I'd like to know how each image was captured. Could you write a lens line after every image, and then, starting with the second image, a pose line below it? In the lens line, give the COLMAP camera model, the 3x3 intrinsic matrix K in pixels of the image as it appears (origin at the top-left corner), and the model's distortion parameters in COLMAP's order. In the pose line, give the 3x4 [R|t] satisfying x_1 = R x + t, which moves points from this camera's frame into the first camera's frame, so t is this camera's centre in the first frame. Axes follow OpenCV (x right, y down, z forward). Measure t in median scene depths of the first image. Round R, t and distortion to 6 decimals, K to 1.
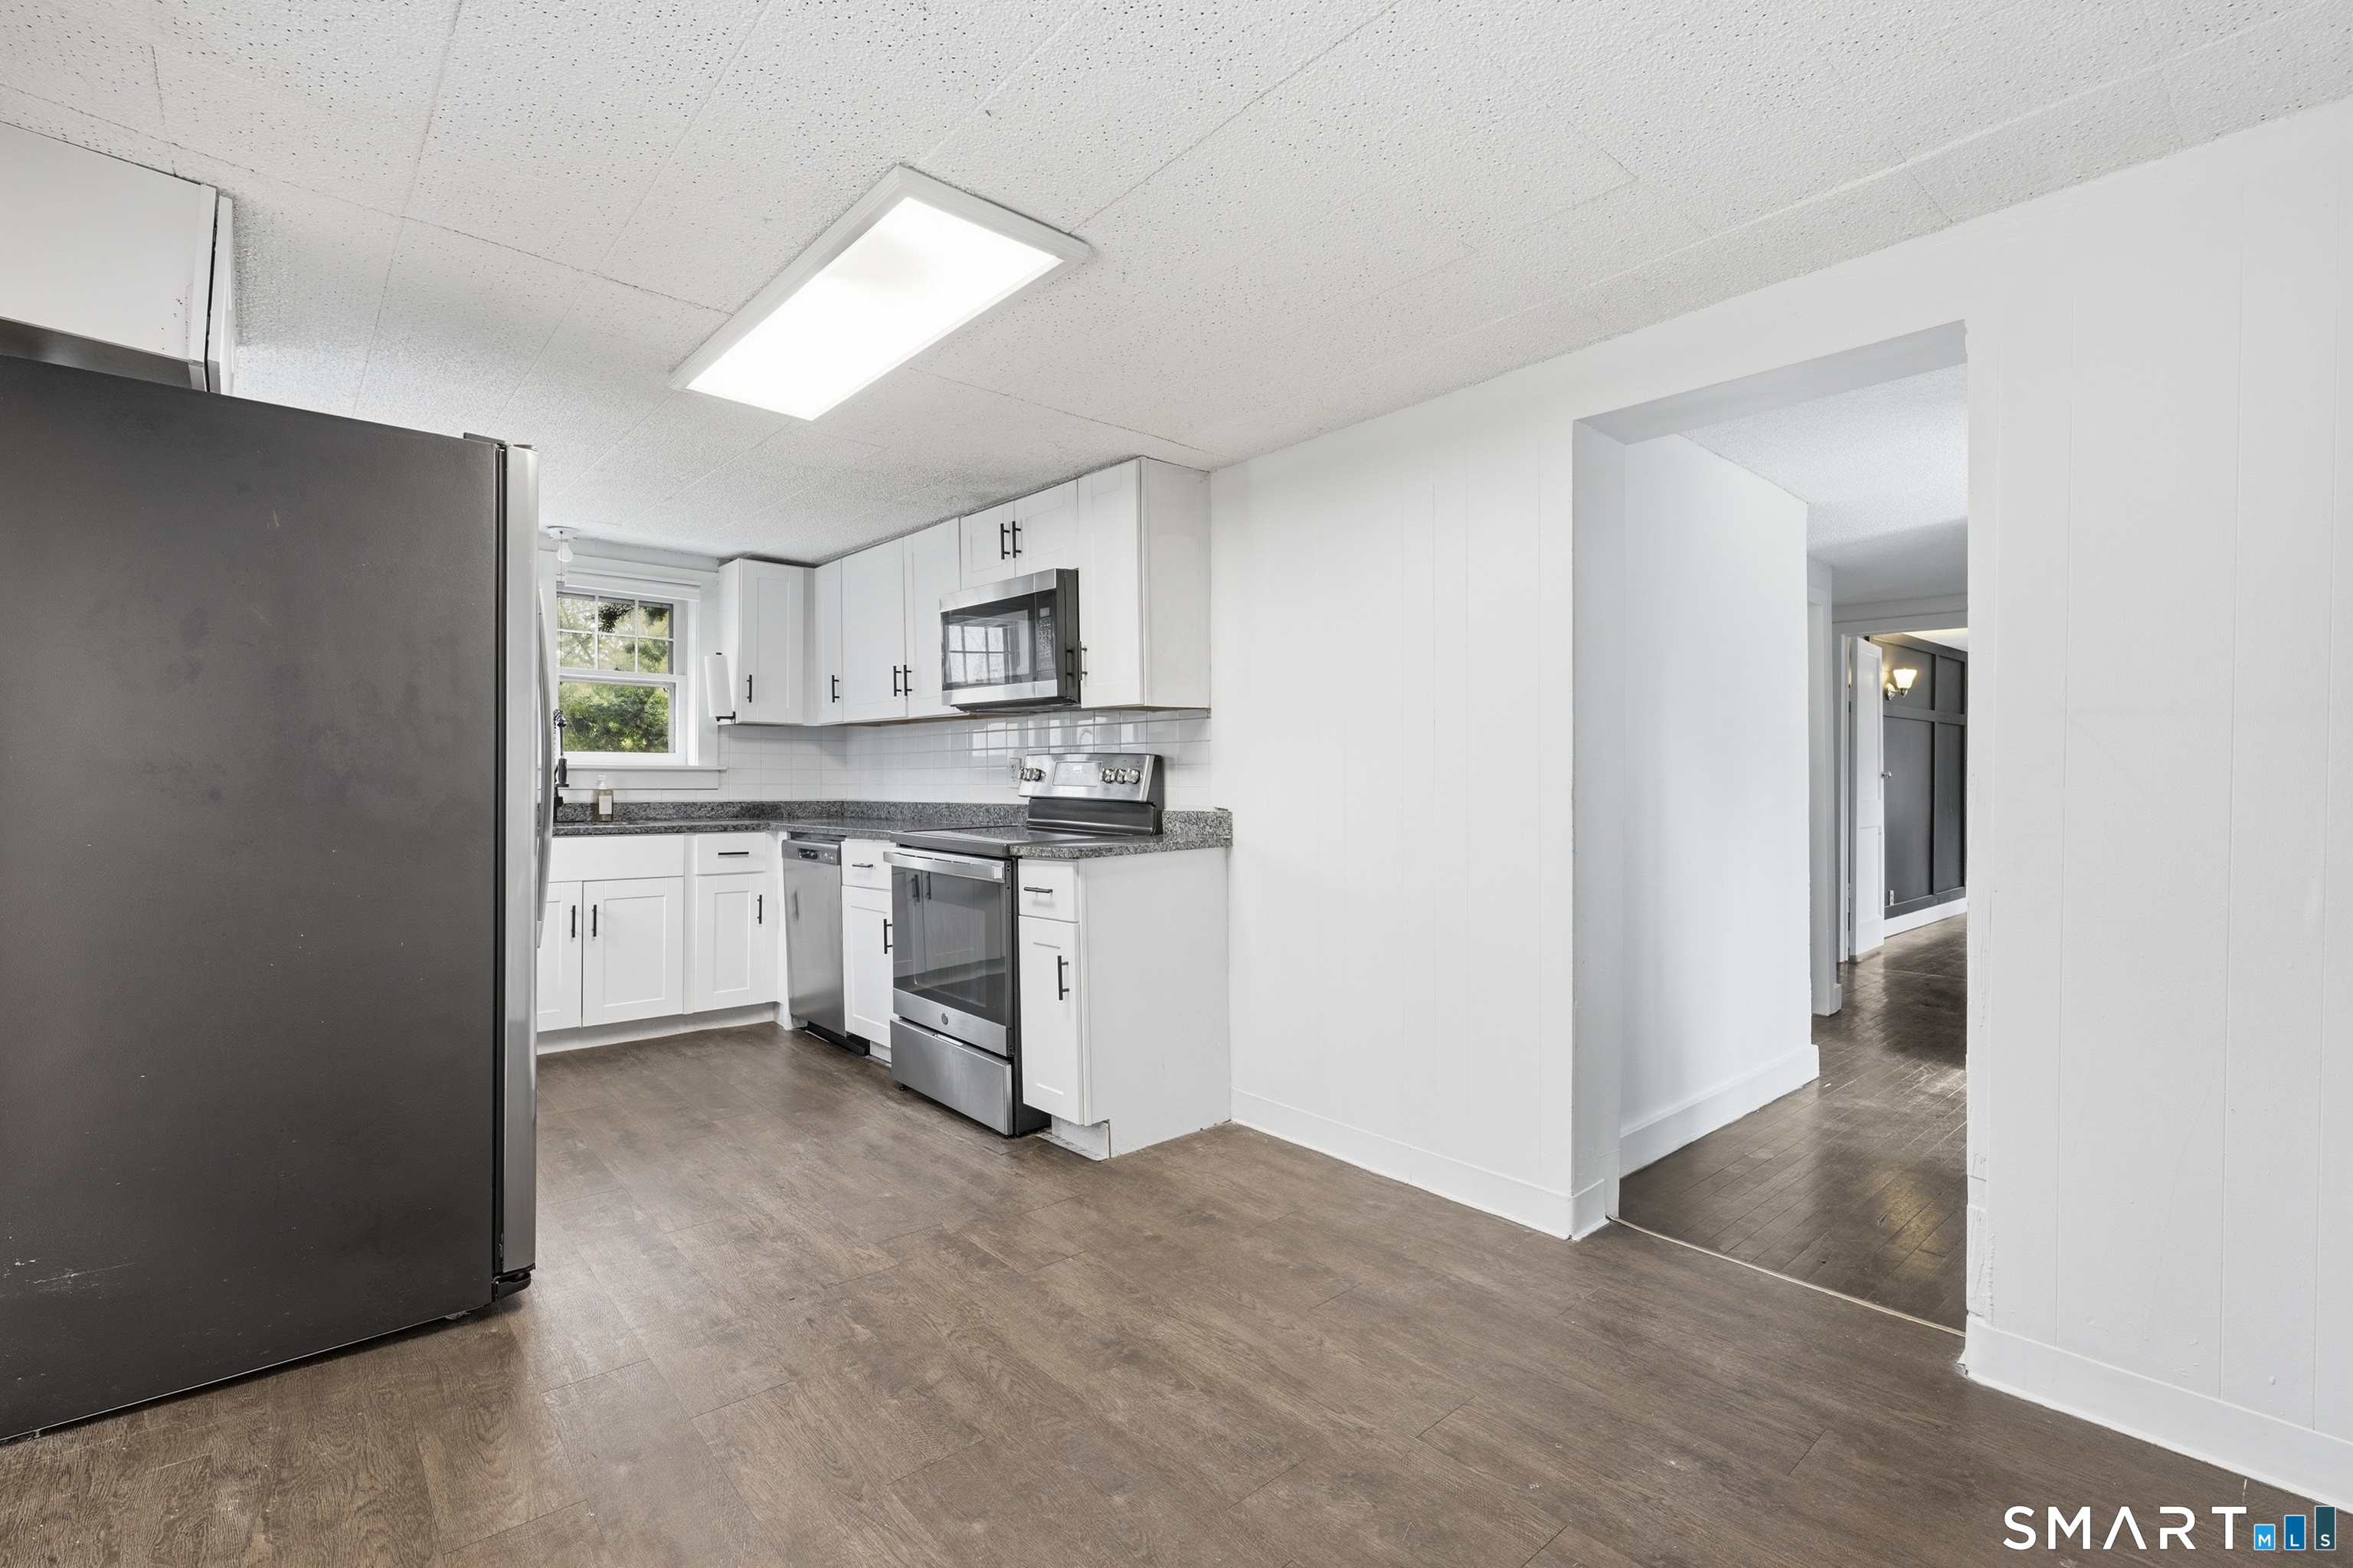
lens RADIAL K [[1053.8, 0, 1194.9], [0, 1053.8, 782.2], [0, 0, 1]] dist [-0.001647, 0.000112]
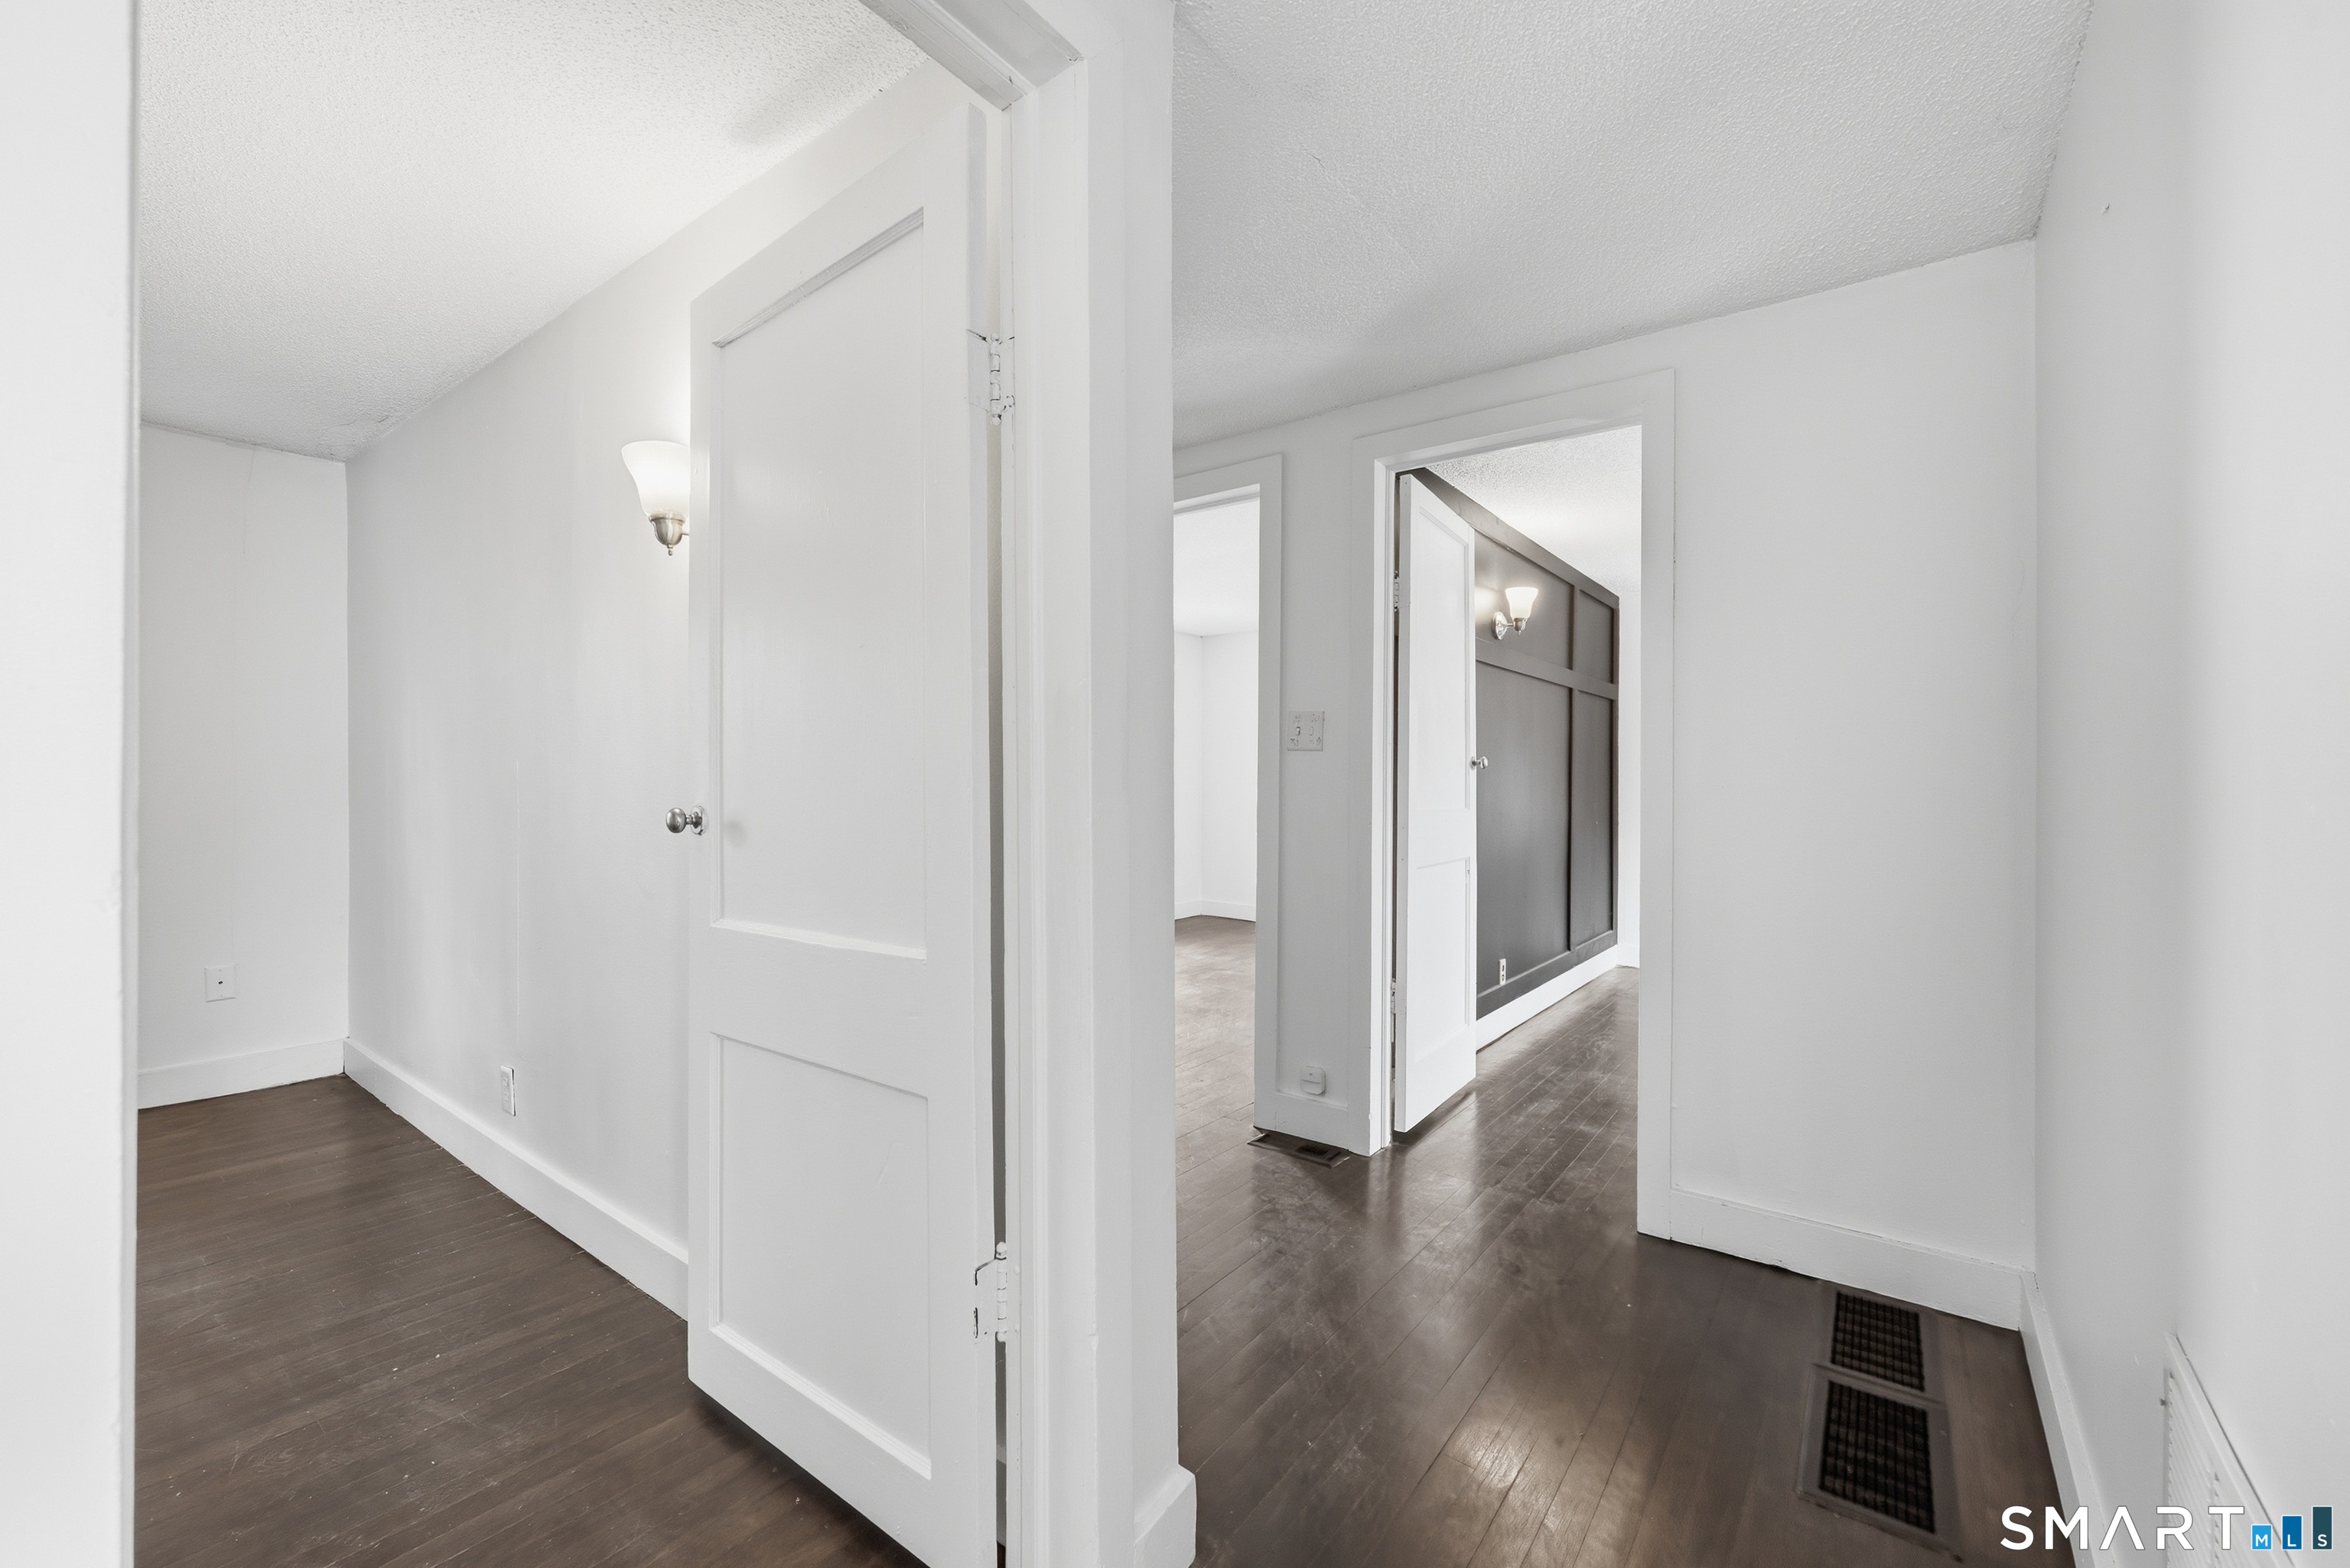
lens RADIAL K [[946.3, 0, 1169.4], [0, 946.3, 784.0], [0, 0, 1]] dist [-0.006306, -0.000037]
pose [[0.983102, 0.002842, 0.183037, 0.345230], [-0.002433, 0.999994, -0.002464, 0.004423], [-0.183043, 0.001977, 0.983103, 0.463914]]
